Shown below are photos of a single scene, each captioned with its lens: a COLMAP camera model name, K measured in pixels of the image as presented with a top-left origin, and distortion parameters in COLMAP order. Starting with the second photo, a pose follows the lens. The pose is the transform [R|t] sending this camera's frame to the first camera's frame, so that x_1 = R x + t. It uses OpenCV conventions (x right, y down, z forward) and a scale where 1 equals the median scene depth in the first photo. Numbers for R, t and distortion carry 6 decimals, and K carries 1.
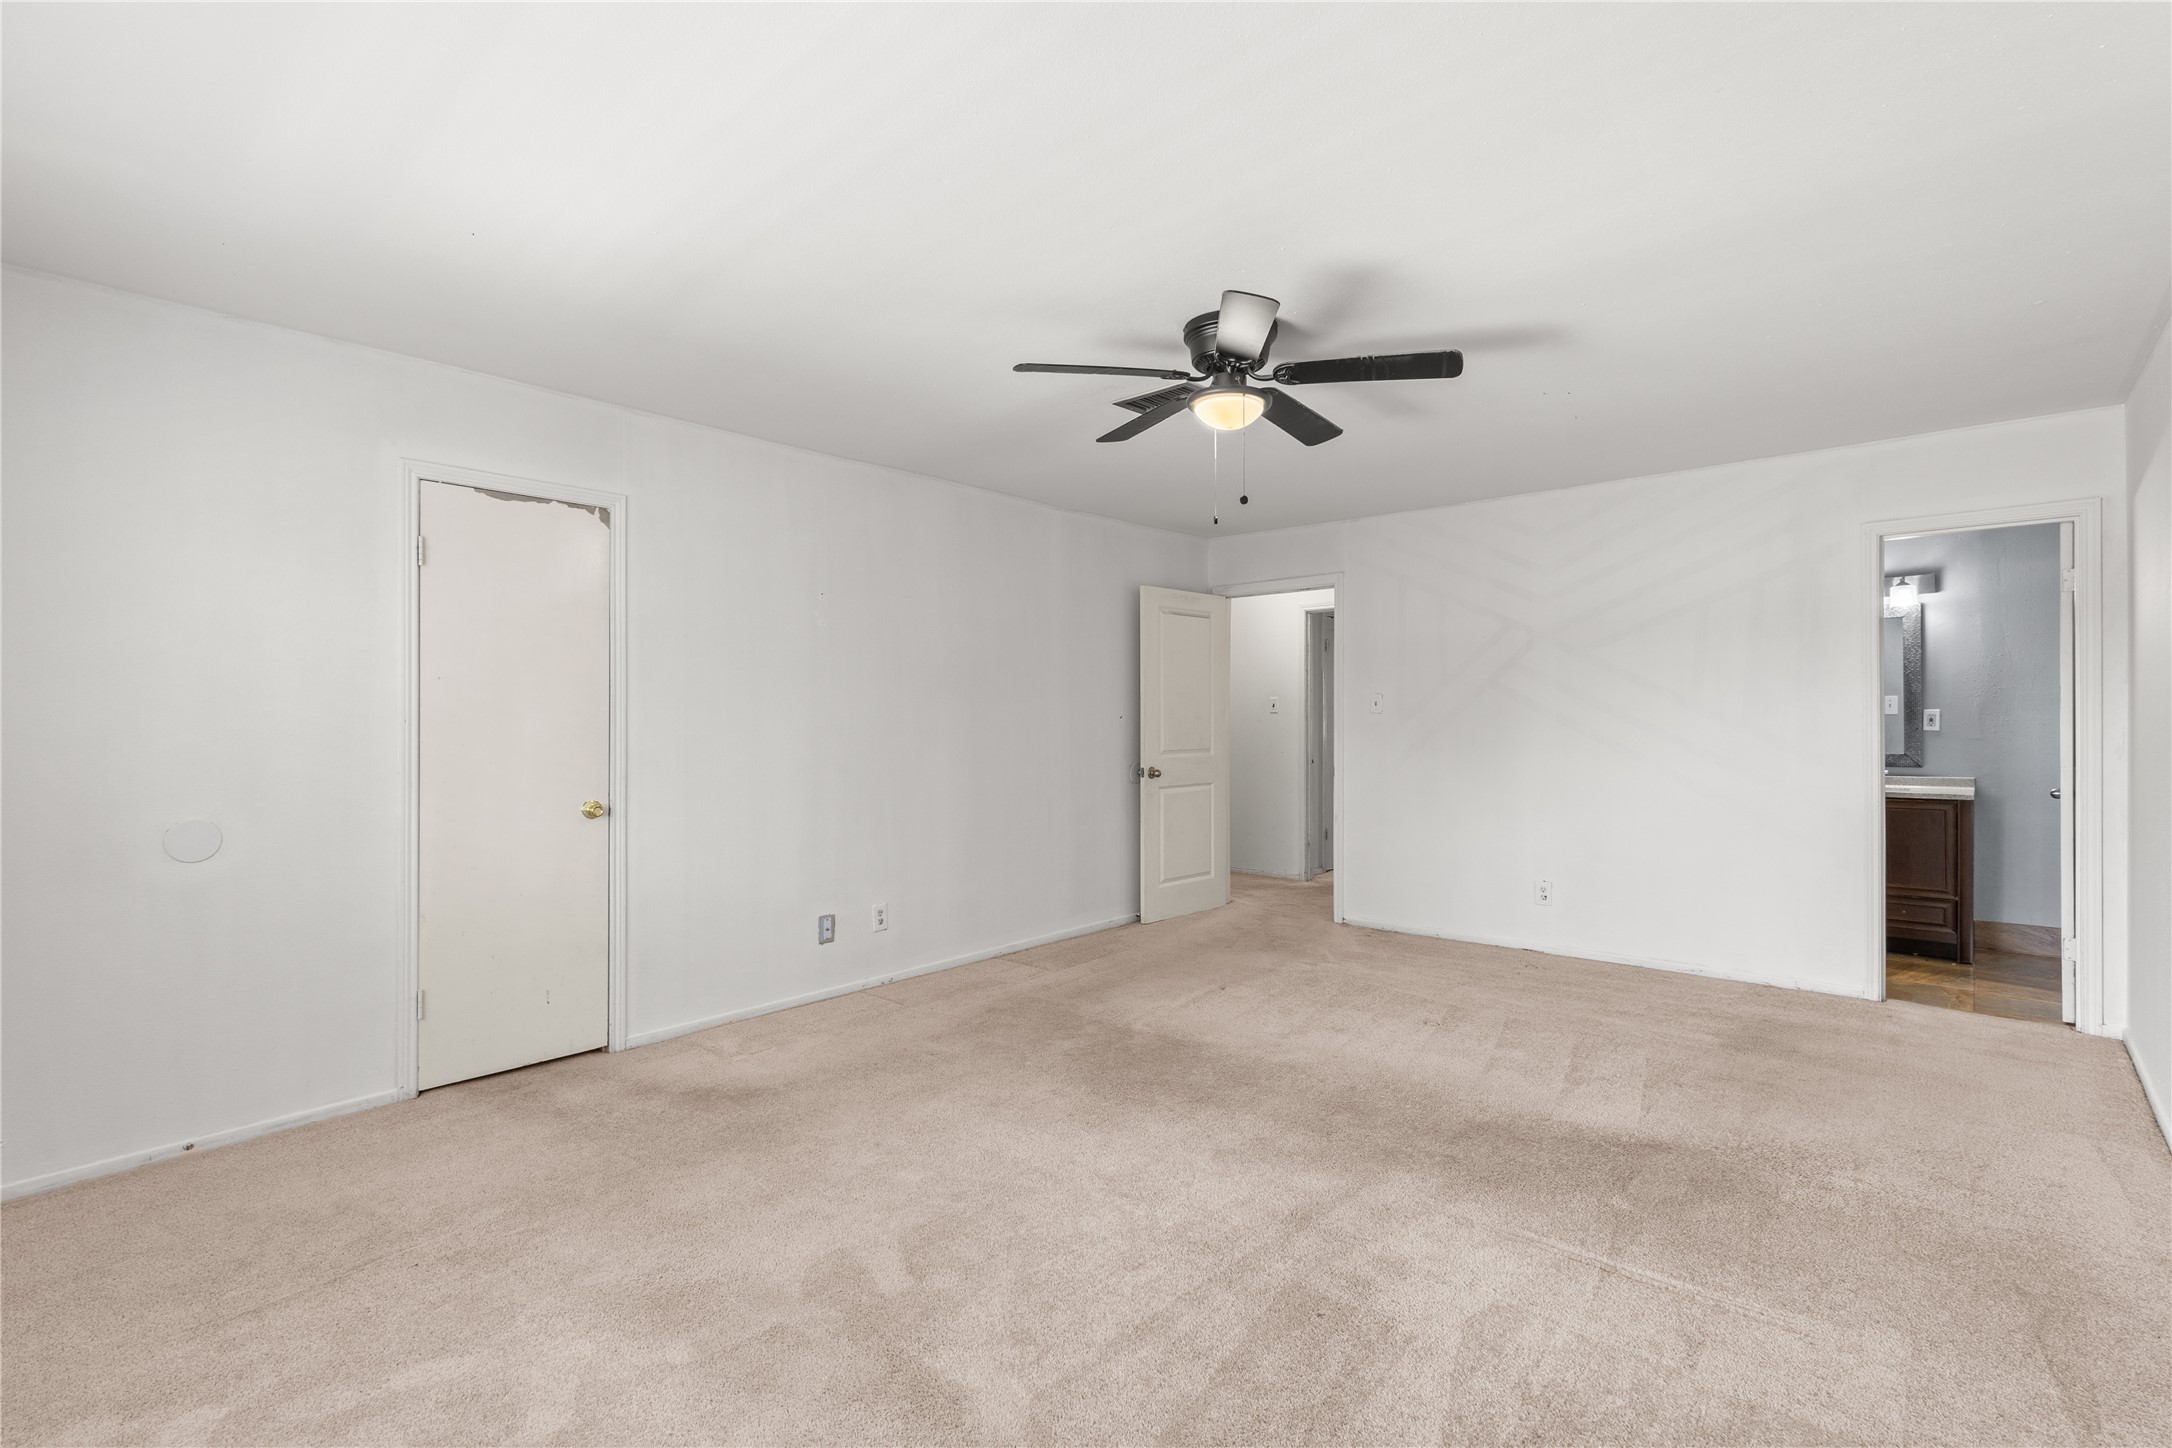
lens RADIAL K [[1010.6, 0, 1084.9], [0, 1010.6, 726.5], [0, 0, 1]] dist [-0.001766, -0.000255]
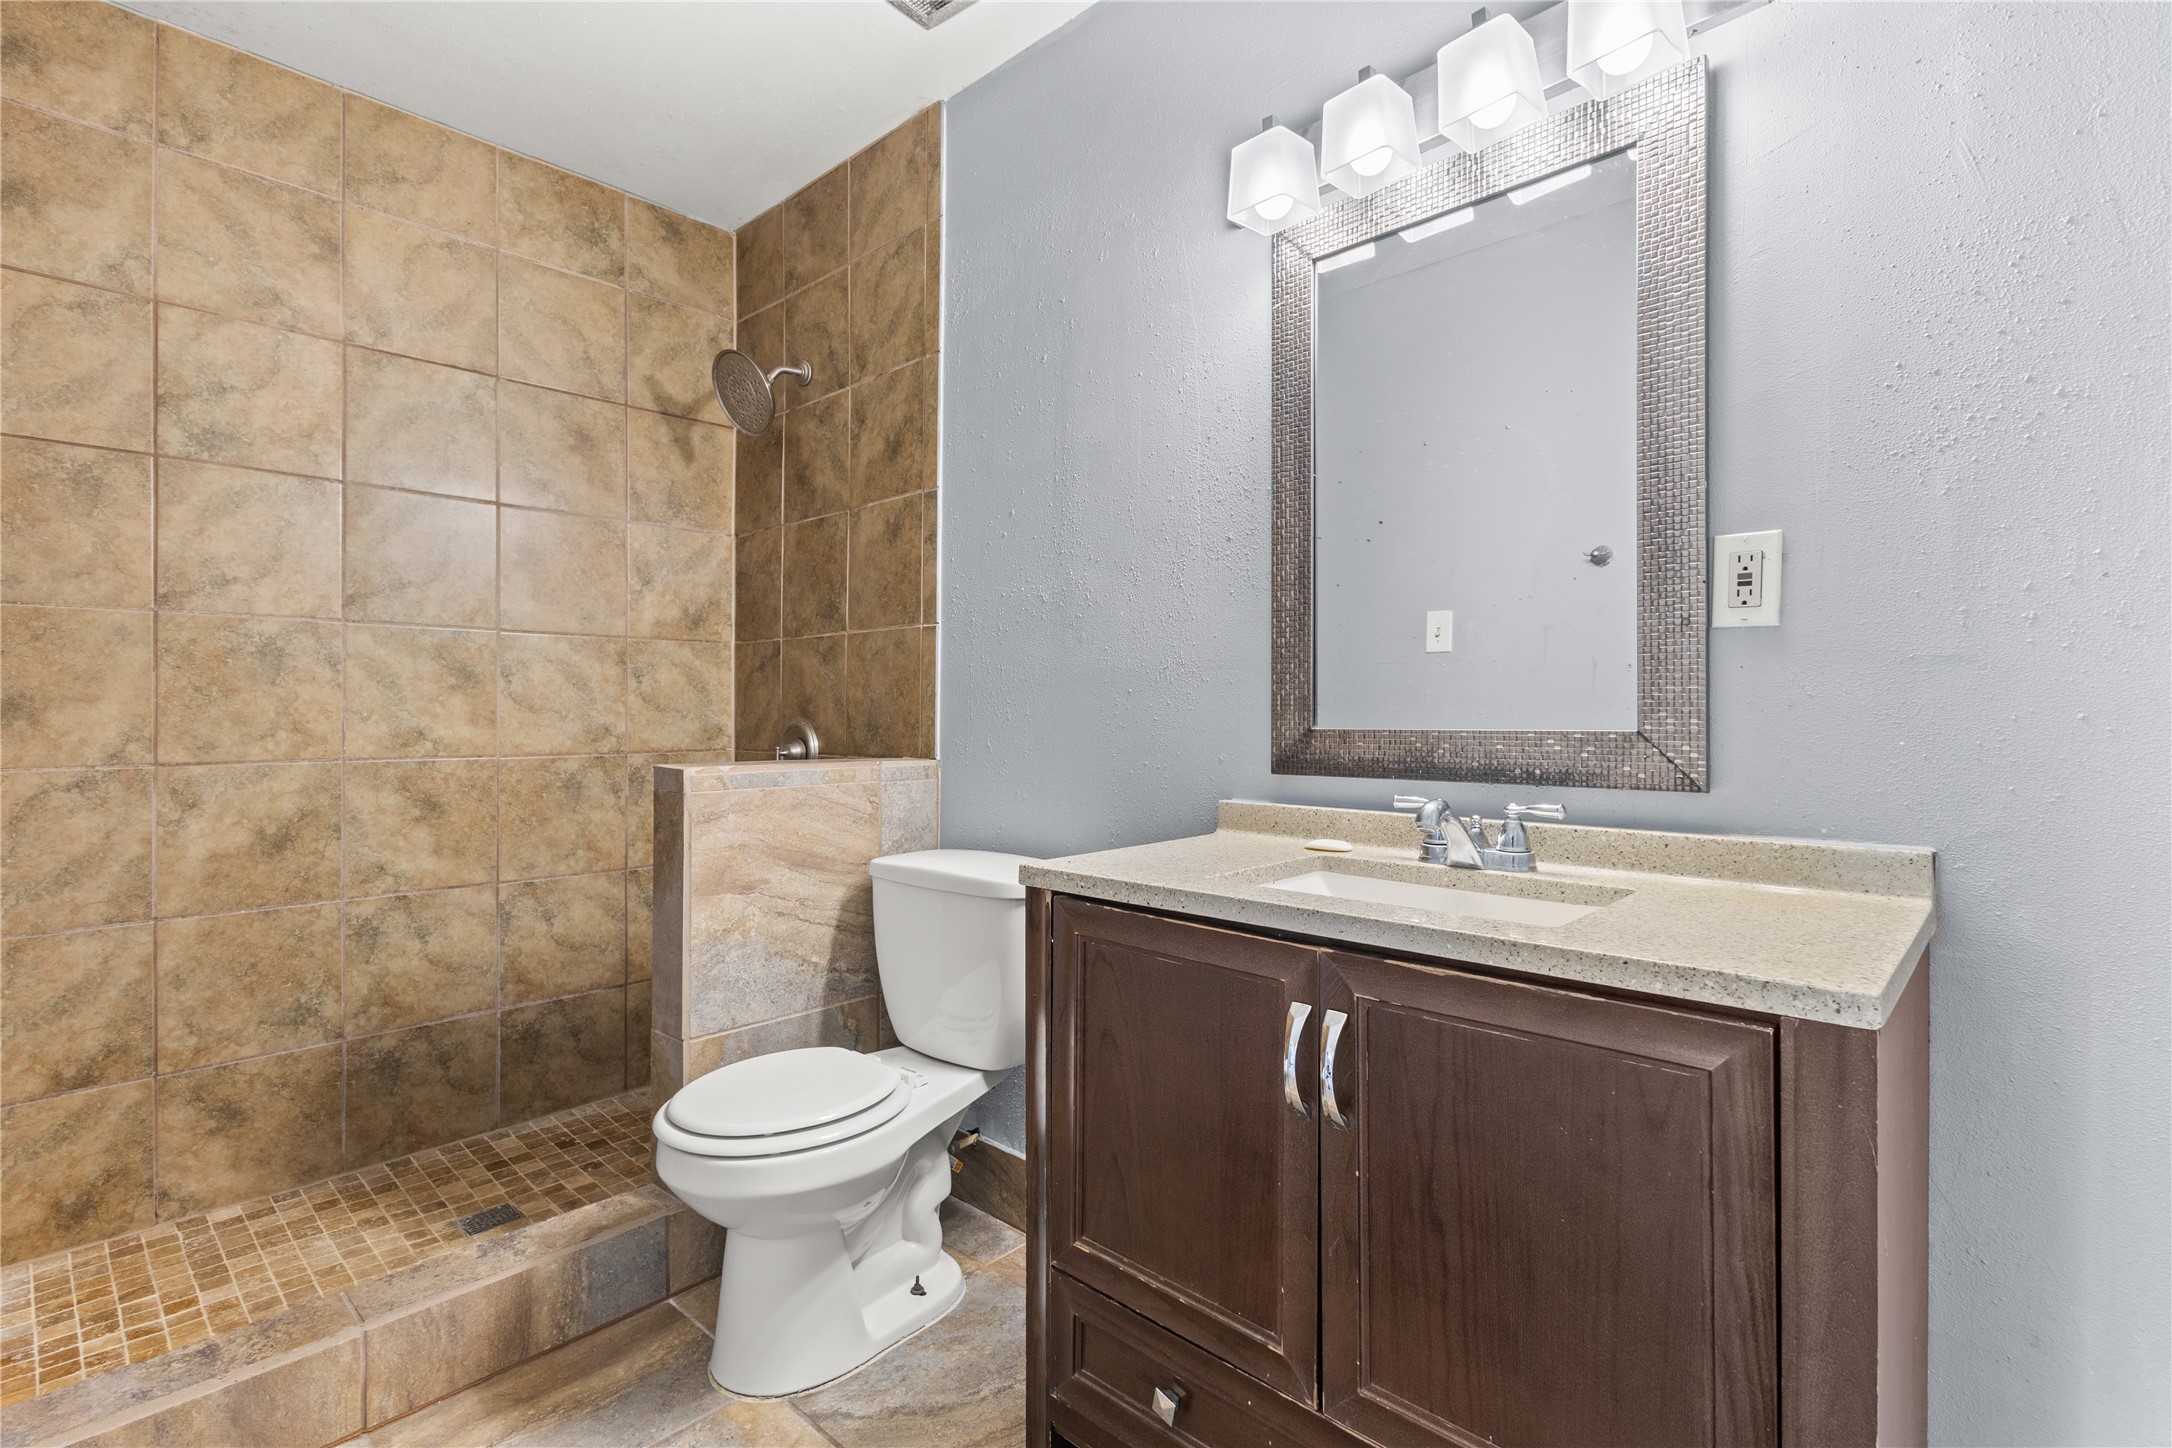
lens RADIAL K [[1010.6, 0, 1087.1], [0, 1010.6, 716.7], [0, 0, 1]] dist [-0.001766, -0.000255]
pose [[0.999528, 0.004170, -0.030435, 0.702690], [-0.004048, 0.999984, 0.004076, 0.023249], [0.030452, -0.003951, 0.999528, 0.775606]]
